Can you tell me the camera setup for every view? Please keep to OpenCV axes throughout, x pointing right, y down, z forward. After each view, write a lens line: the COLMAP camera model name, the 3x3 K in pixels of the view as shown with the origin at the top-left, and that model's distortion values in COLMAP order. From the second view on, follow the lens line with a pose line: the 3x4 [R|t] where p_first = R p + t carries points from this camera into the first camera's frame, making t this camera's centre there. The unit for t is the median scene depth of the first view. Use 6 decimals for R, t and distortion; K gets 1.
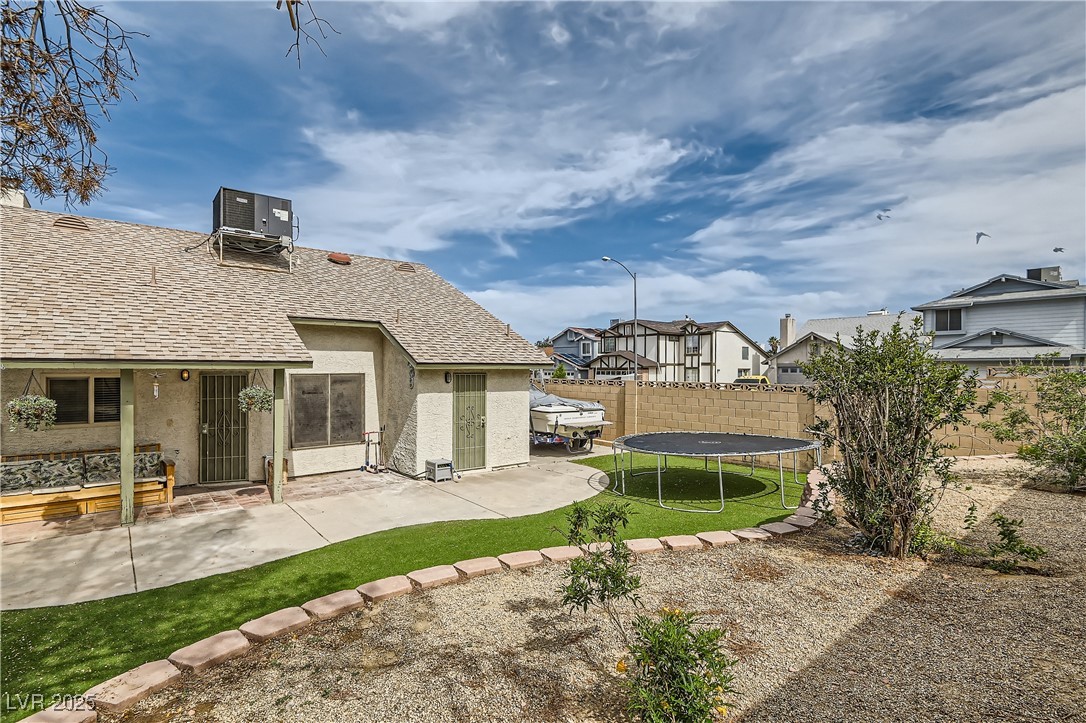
lens RADIAL K [[504.4, 0, 535.1], [0, 504.4, 366.3], [0, 0, 1]] dist [0.005301, -0.004459]
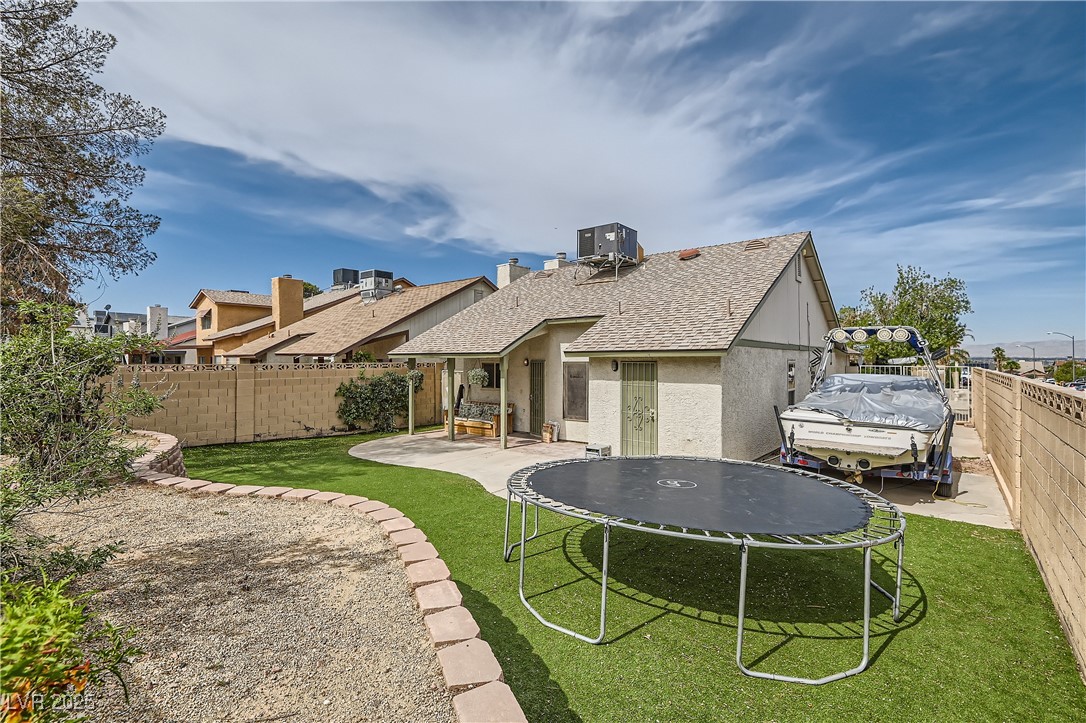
lens RADIAL K [[504.4, 0, 548.5], [0, 504.4, 358.9], [0, 0, 1]] dist [0.005301, -0.004459]
pose [[0.215130, -0.007985, -0.976553, 0.779377], [0.001697, 0.999968, -0.007803, 0.016570], [0.976584, 0.000021, 0.215137, 0.653049]]
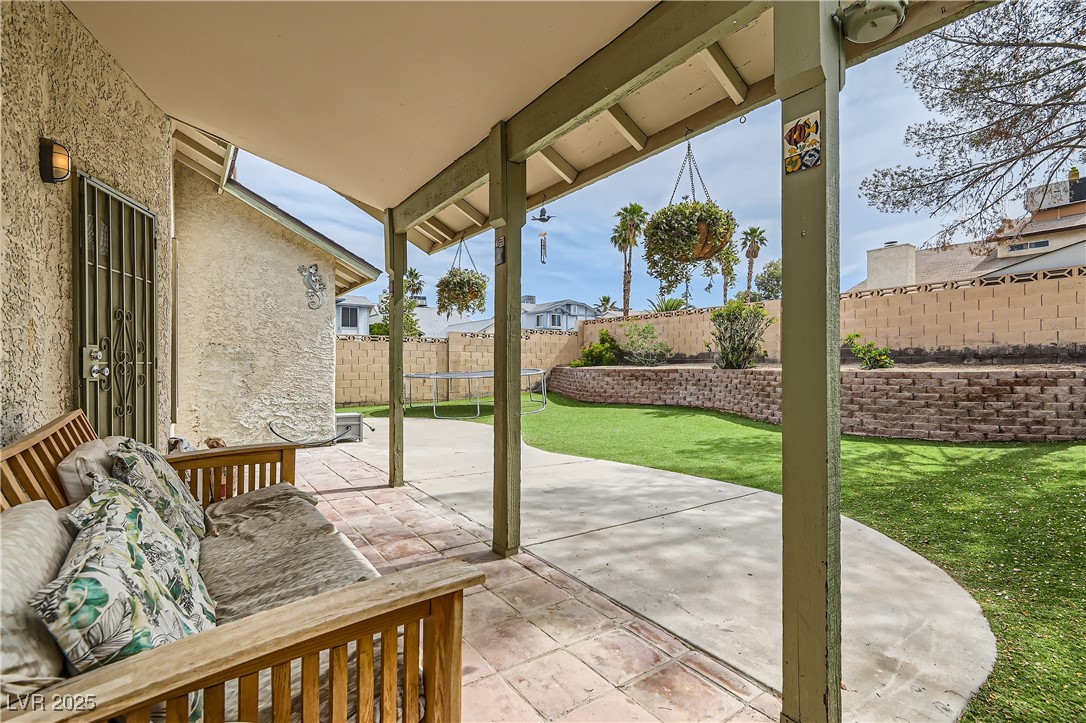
lens RADIAL K [[504.4, 0, 539.8], [0, 504.4, 364.8], [0, 0, 1]] dist [0.005301, -0.004459]
pose [[0.083486, -0.003424, 0.996503, -0.827260], [-0.004163, 0.999984, 0.003785, 0.110787], [-0.996500, -0.004464, 0.083471, 0.642592]]
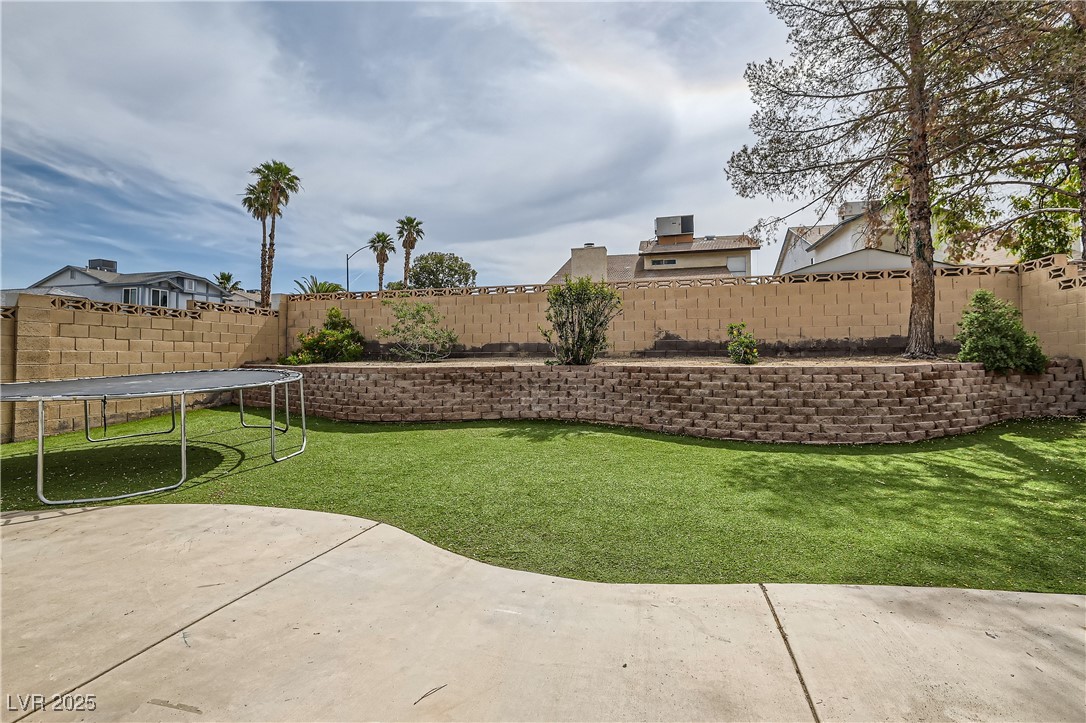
lens RADIAL K [[504.4, 0, 532.2], [0, 504.4, 351.2], [0, 0, 1]] dist [0.005301, -0.004459]
pose [[-0.596086, 0.009629, 0.802863, -0.380799], [0.001861, 0.999942, -0.010611, 0.108156], [-0.802918, -0.004831, -0.596070, 0.861790]]
